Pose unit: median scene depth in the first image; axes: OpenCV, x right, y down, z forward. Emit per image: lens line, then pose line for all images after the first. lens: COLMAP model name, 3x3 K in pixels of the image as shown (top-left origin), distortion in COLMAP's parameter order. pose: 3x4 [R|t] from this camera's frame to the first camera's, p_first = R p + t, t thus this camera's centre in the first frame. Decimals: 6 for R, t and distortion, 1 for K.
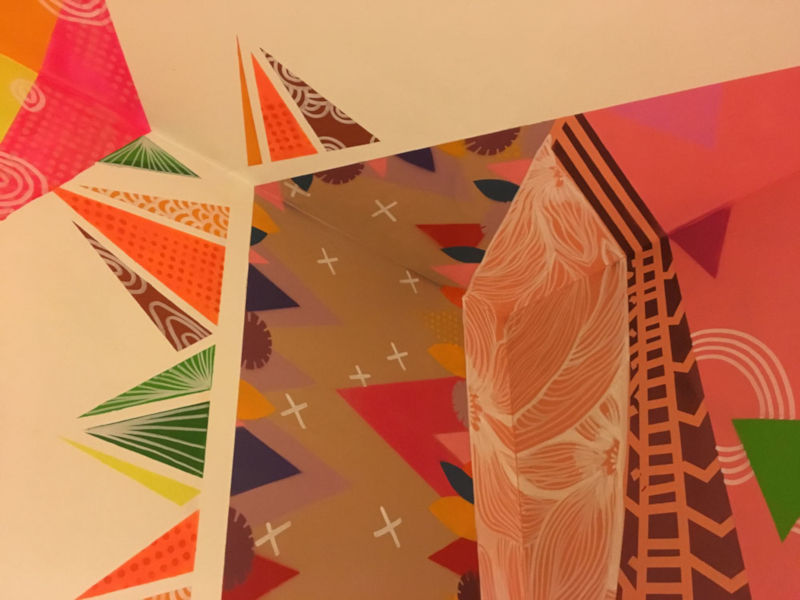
lens RADIAL K [[678.4, 0, 399.1], [0, 678.4, 300.2], [0, 0, 1]] dist [0.049762, -0.018980]
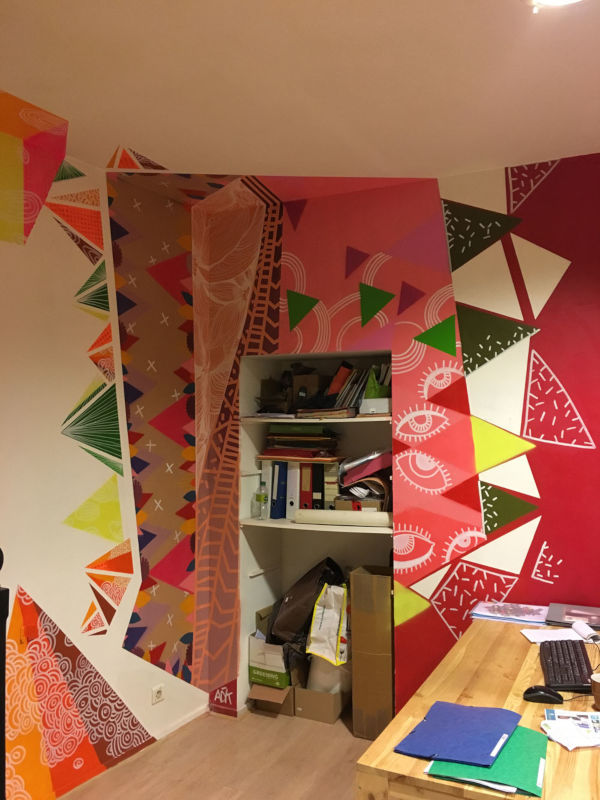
lens RADIAL K [[678.4, 0, 299.5], [0, 678.4, 400.1], [0, 0, 1]] dist [0.049762, -0.018980]
pose [[0.939348, -0.018988, 0.342439, -0.423633], [-0.186656, 0.809336, 0.556897, -0.980791], [-0.287722, -0.587039, 0.756704, -1.358961]]
